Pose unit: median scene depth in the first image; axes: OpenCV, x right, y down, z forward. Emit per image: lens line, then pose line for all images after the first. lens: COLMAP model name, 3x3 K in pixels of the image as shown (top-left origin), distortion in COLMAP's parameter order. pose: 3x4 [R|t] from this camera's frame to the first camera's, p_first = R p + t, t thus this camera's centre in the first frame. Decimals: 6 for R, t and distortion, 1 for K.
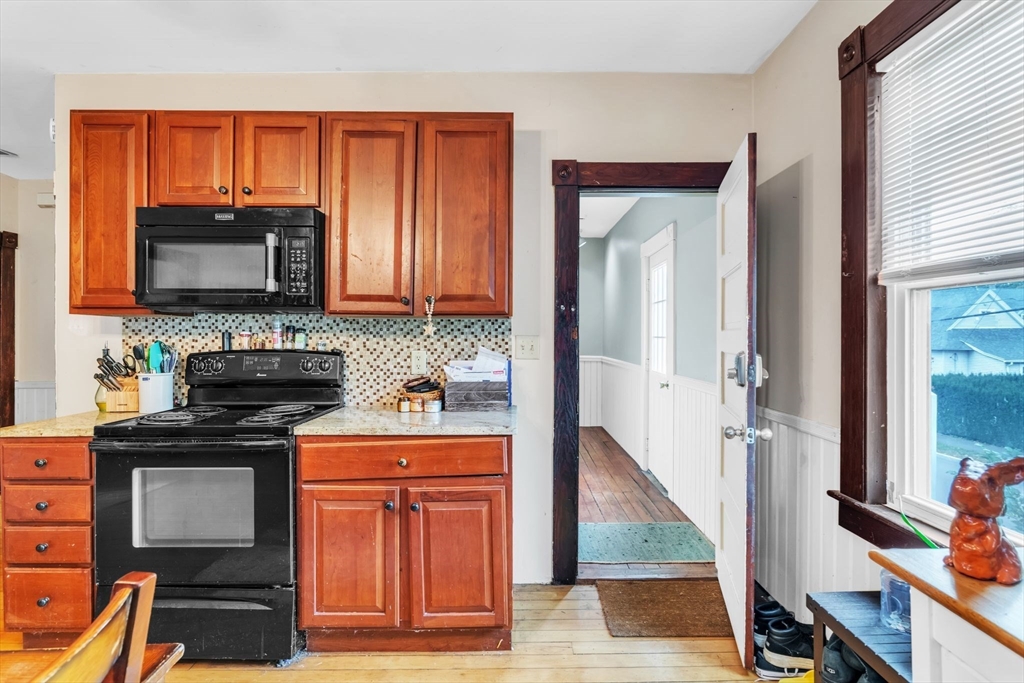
lens RADIAL K [[519.7, 0, 518.1], [0, 519.7, 335.5], [0, 0, 1]] dist [-0.022895, 0.014406]
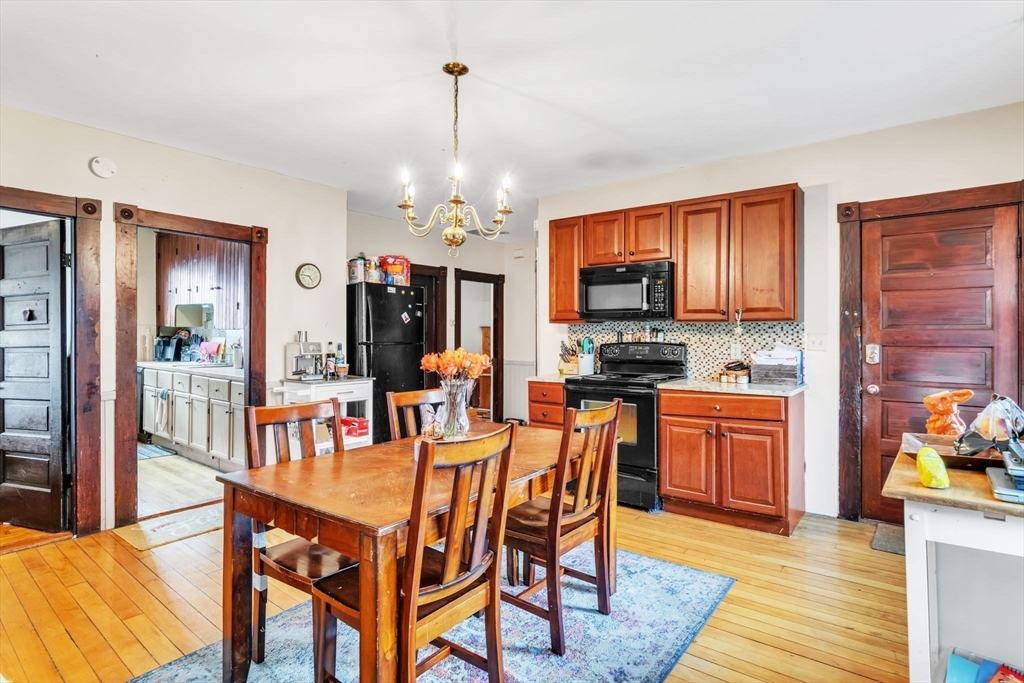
lens RADIAL K [[519.7, 0, 516.4], [0, 519.7, 332.4], [0, 0, 1]] dist [-0.022895, 0.014406]
pose [[0.781119, -0.002506, -0.624377, 0.286261], [0.001985, 0.999997, -0.001530, -0.003441], [0.624378, -0.000044, 0.781122, -0.655751]]
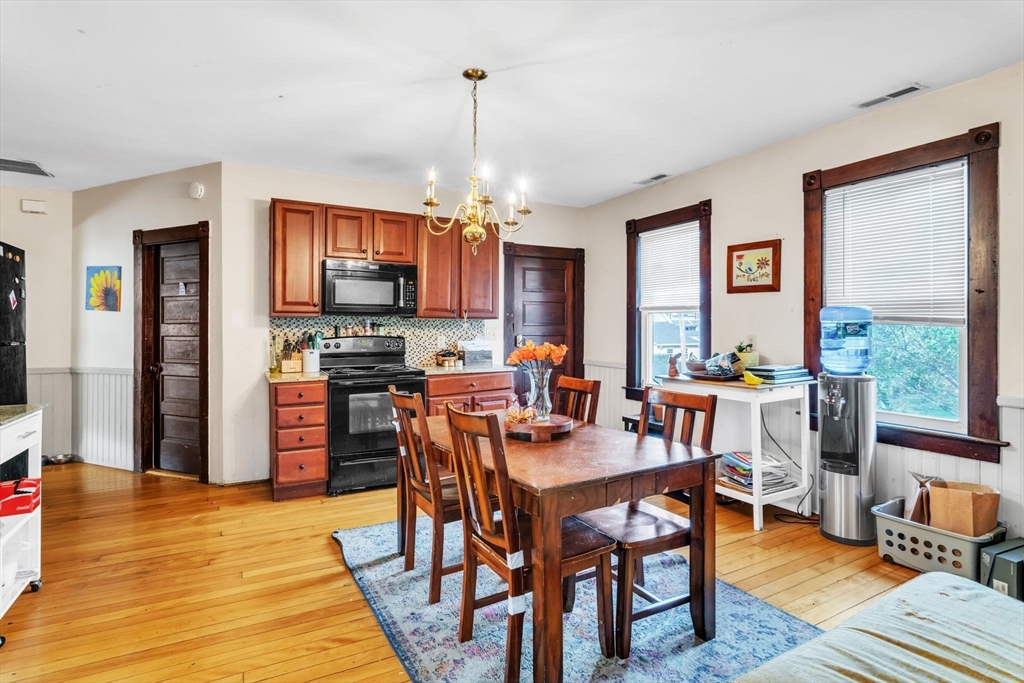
lens RADIAL K [[519.7, 0, 511.3], [0, 519.7, 327.1], [0, 0, 1]] dist [-0.022895, 0.014406]
pose [[0.881545, 0.001804, 0.472096, -0.989977], [-0.002227, 0.999997, 0.000338, -0.005808], [-0.472094, -0.001349, 0.881547, -0.926237]]
